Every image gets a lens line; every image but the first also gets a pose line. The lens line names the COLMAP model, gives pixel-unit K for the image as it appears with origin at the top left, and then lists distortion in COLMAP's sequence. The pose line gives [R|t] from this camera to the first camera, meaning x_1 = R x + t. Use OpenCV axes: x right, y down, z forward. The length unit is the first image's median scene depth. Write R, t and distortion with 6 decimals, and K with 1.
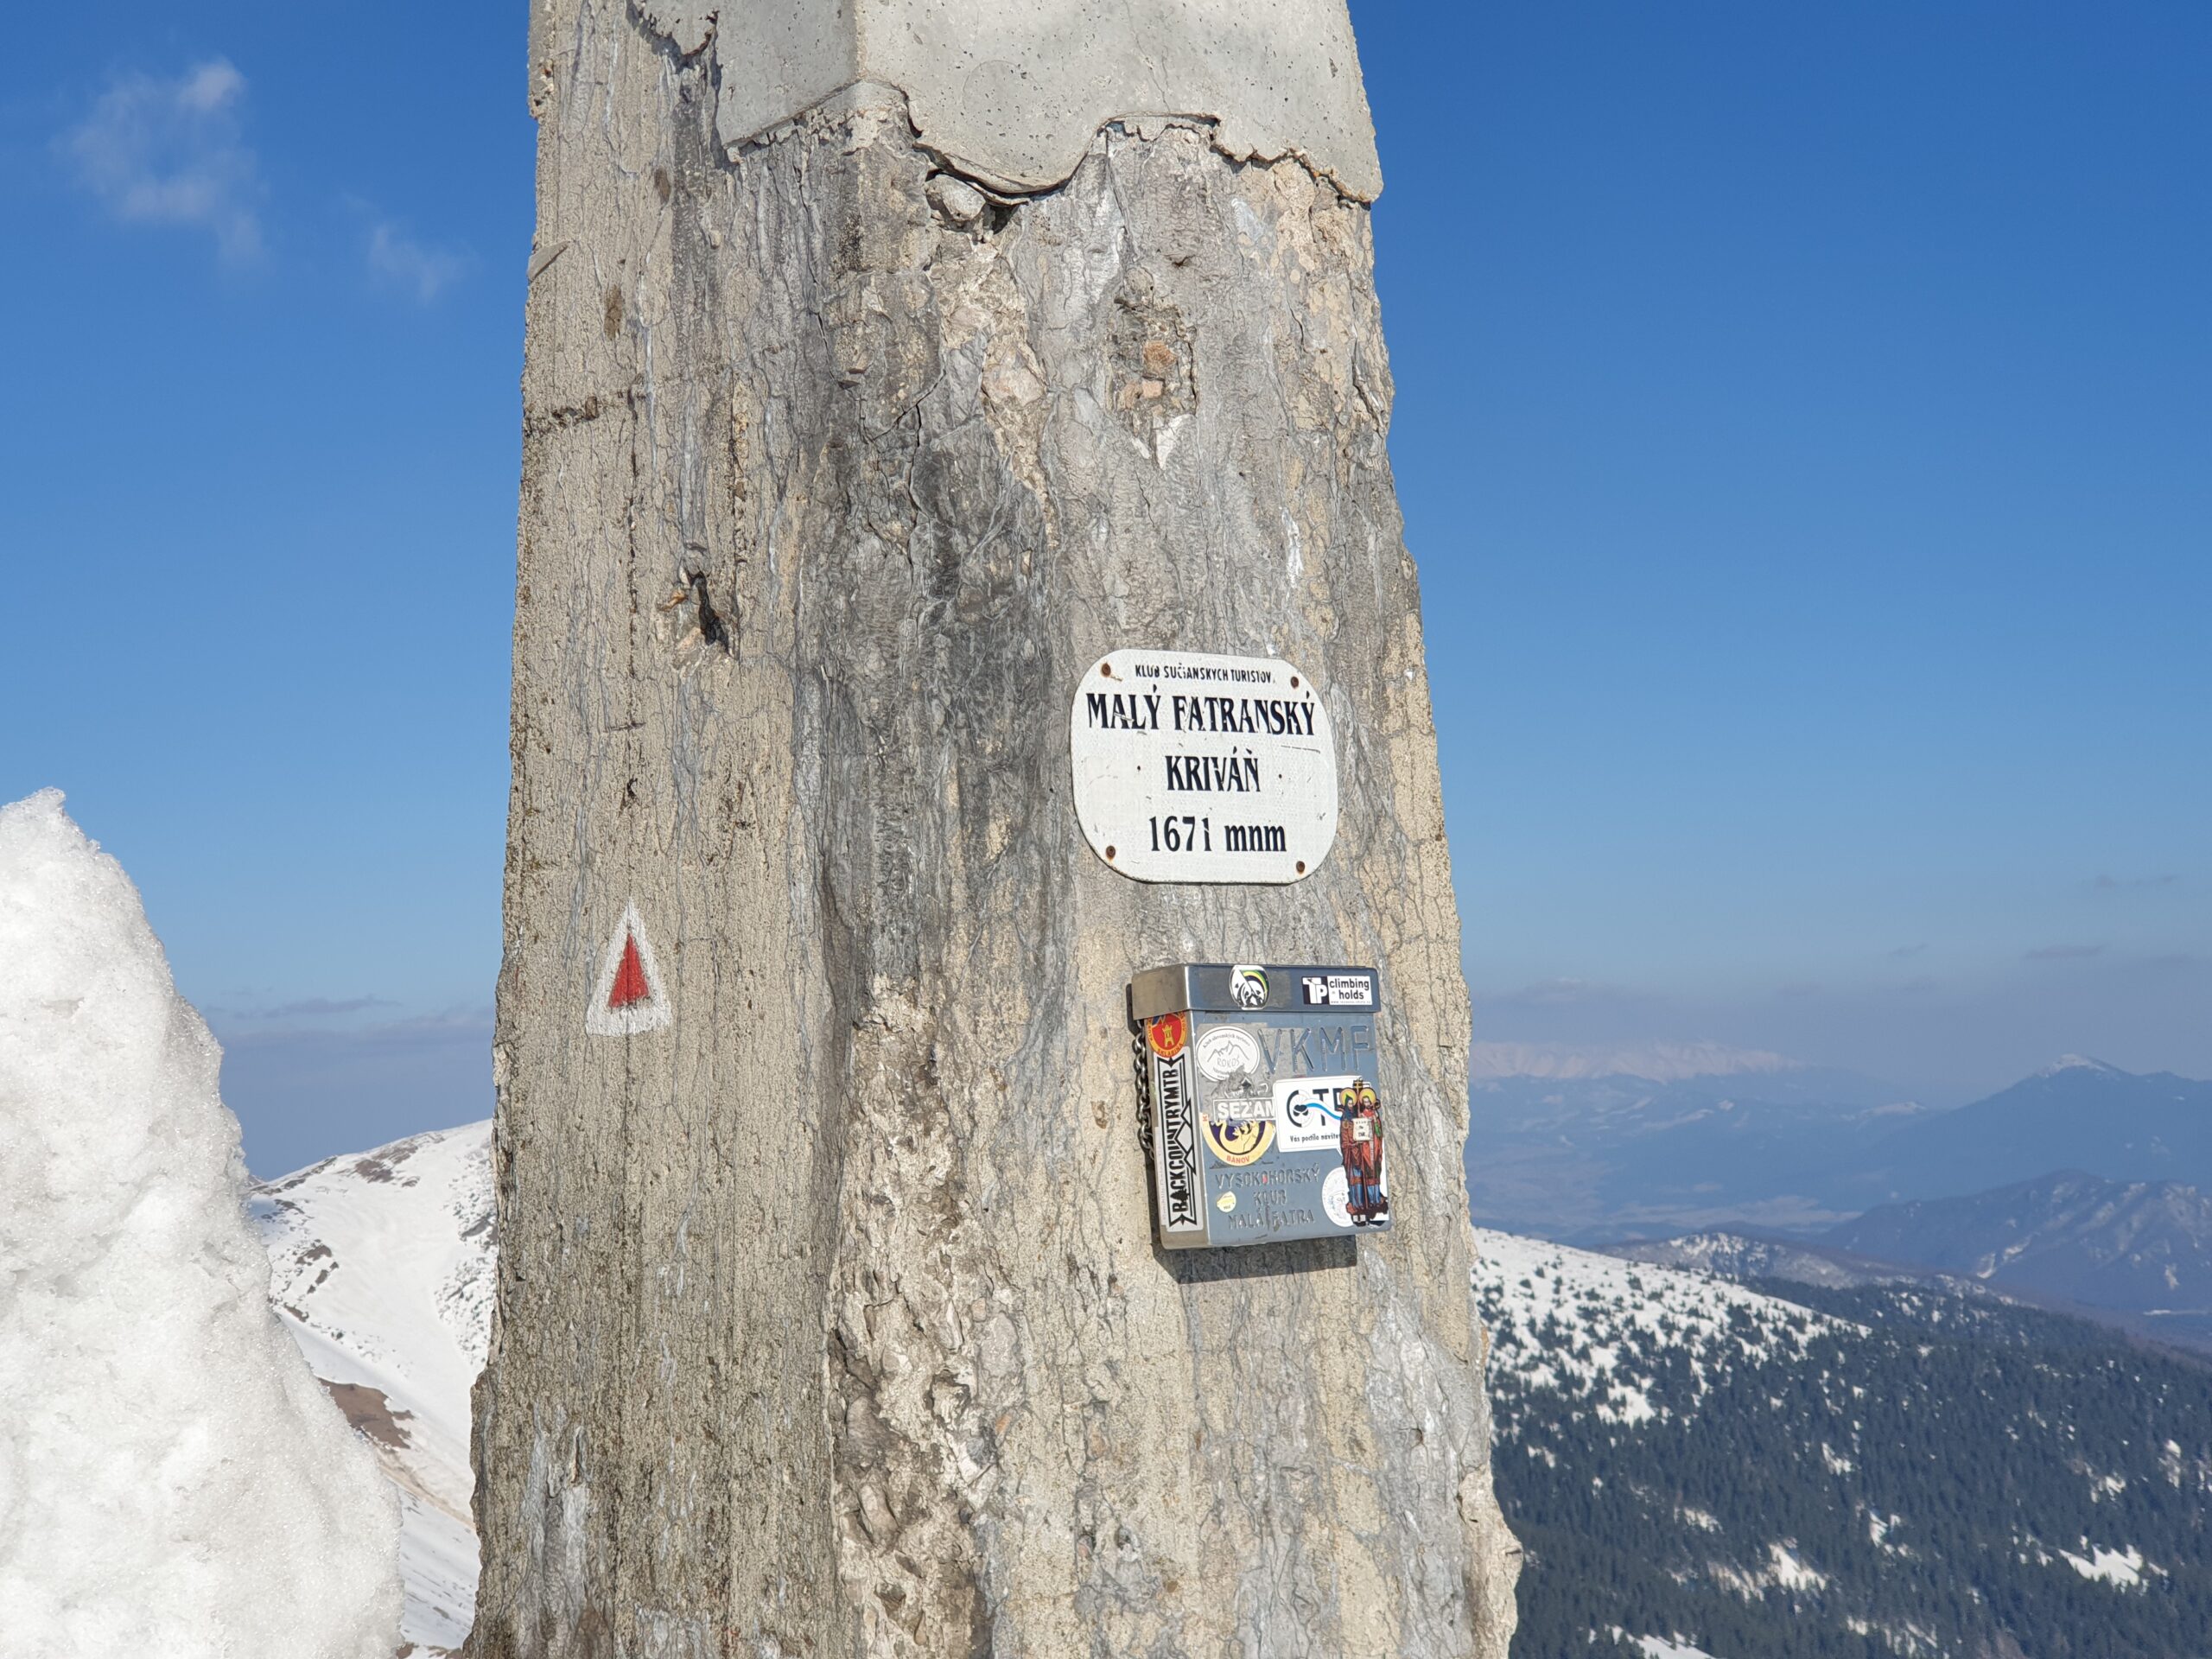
lens RADIAL K [[3382.4, 0, 1106.0], [0, 3382.4, 829.5], [0, 0, 1]] dist [0.008057, 0.172186]
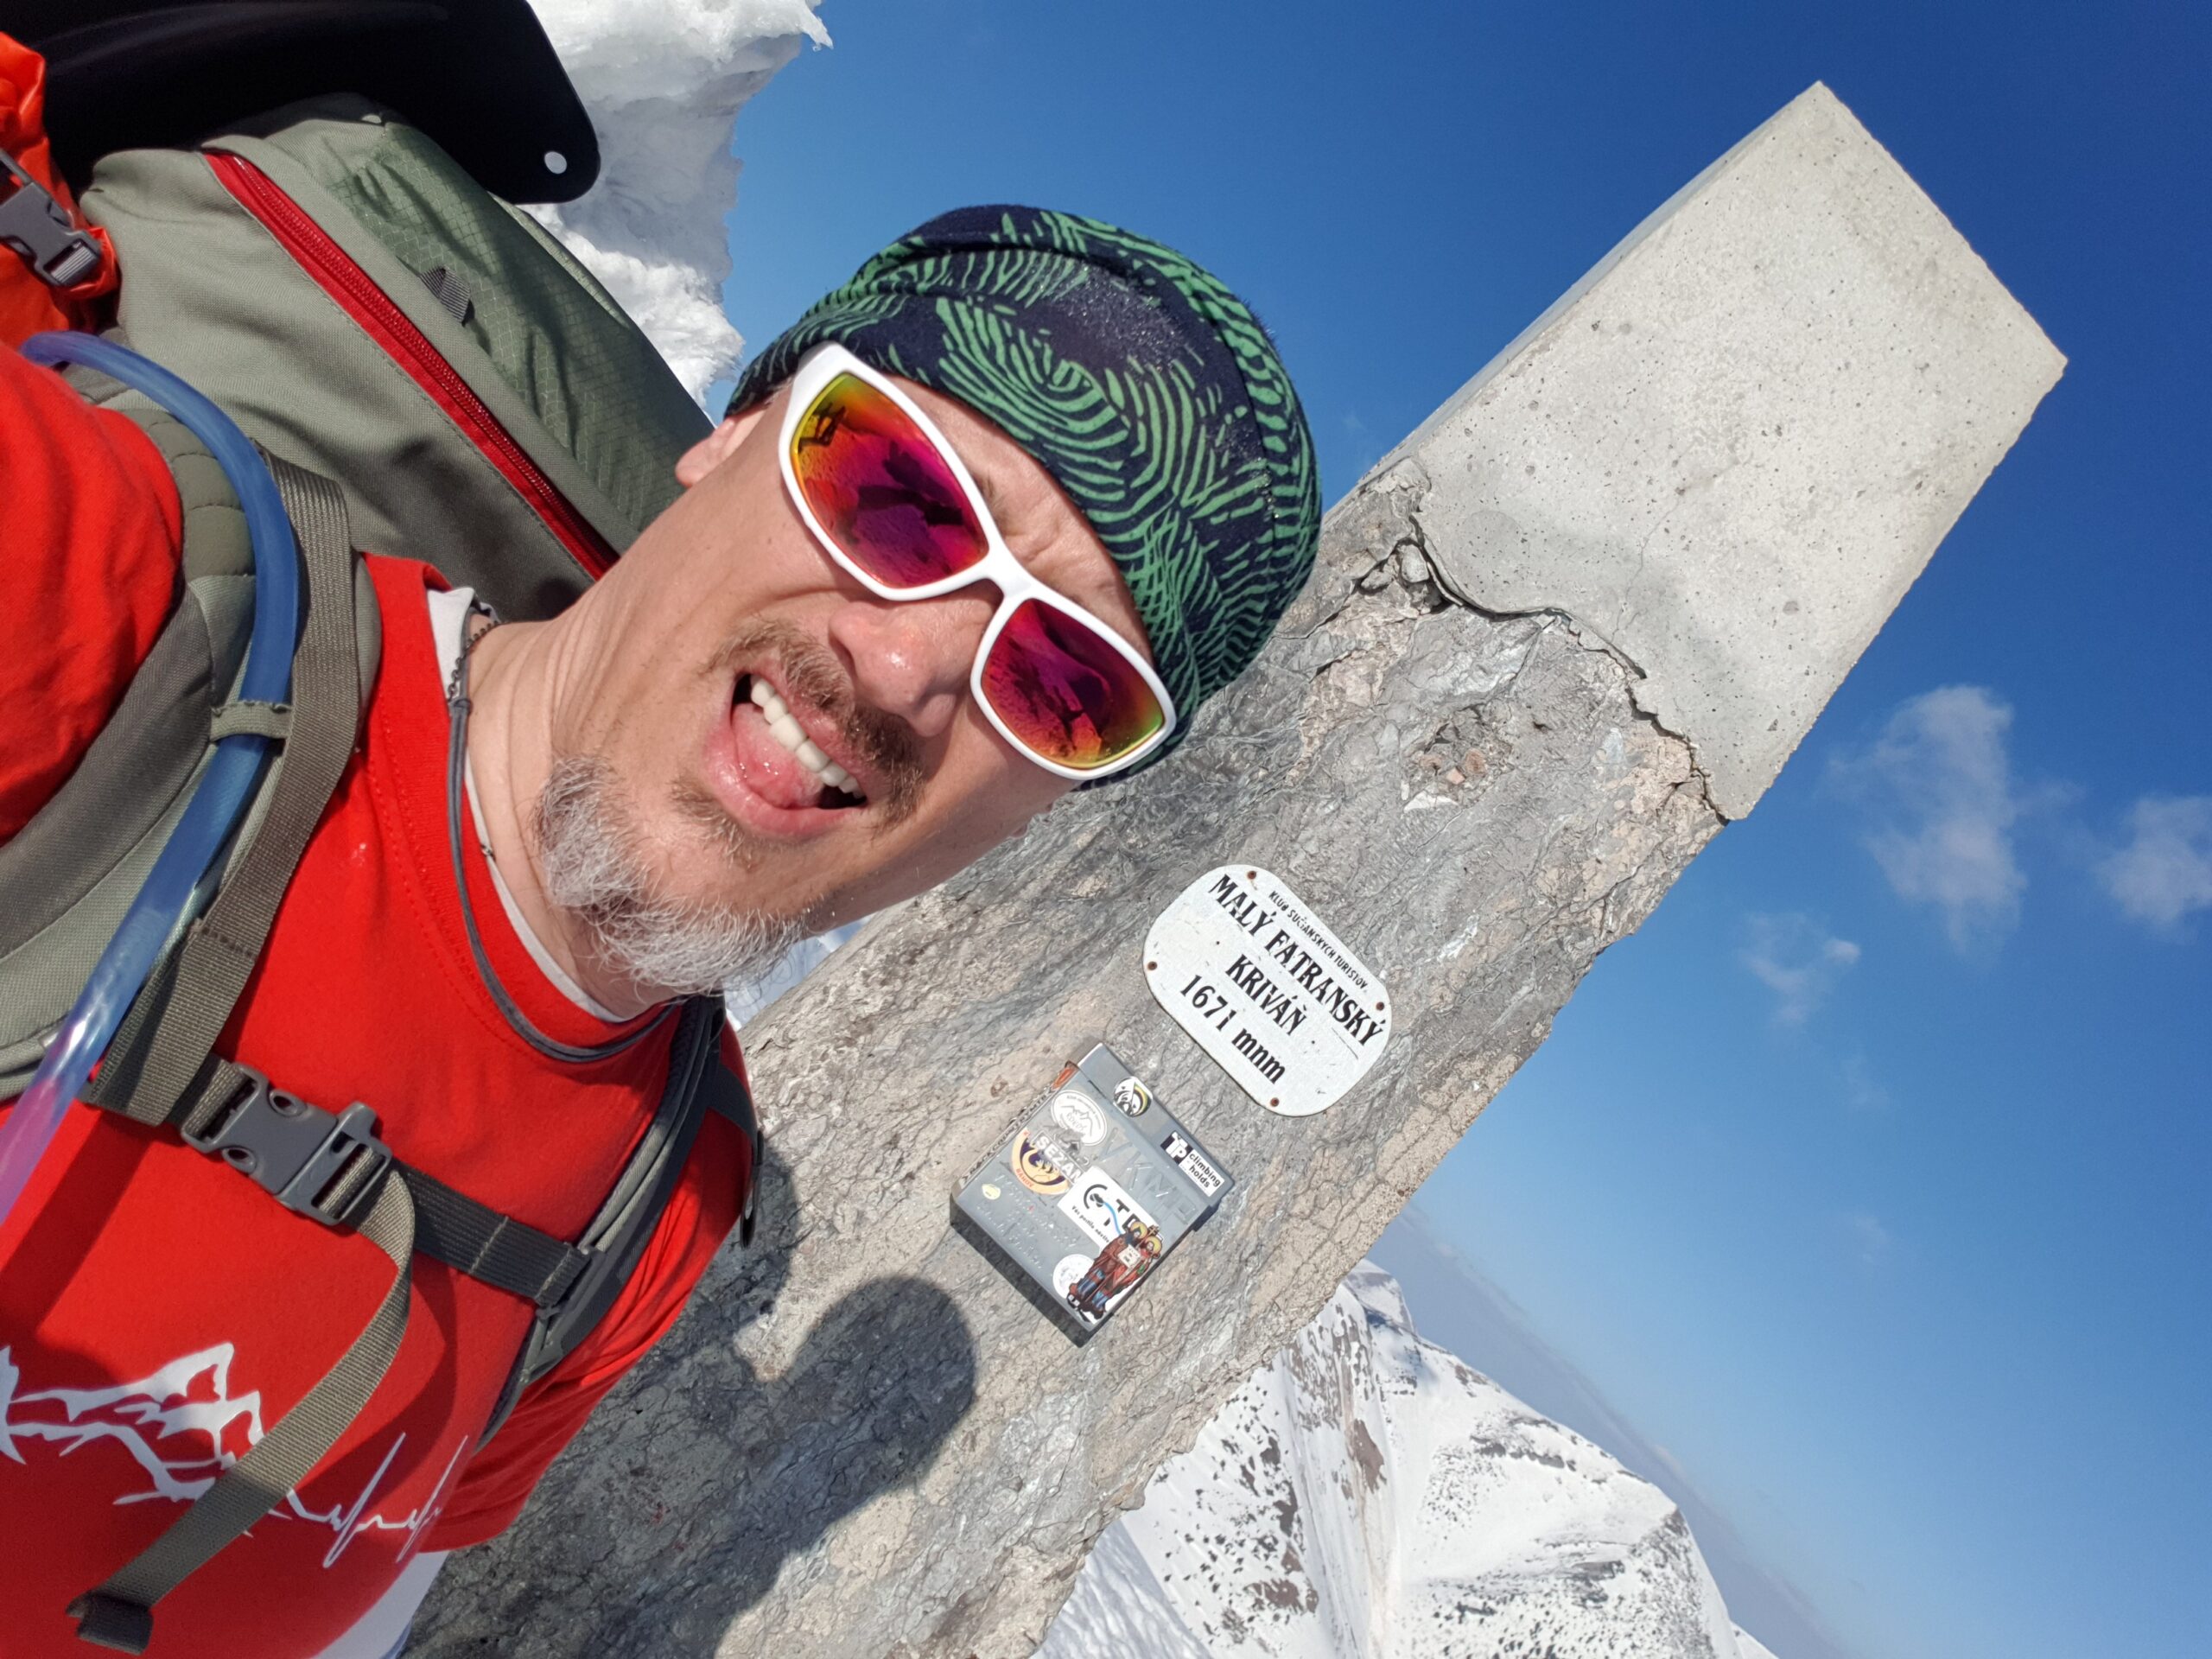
lens RADIAL K [[1664.7, 0, 1108.8], [0, 1664.7, 795.1], [0, 0, 1]] dist [0.003092, 0.000303]
pose [[0.582839, 0.578403, -0.570744, 0.326532], [-0.699961, 0.714126, 0.008914, -0.035359], [0.412739, 0.394303, 0.821080, 0.410775]]
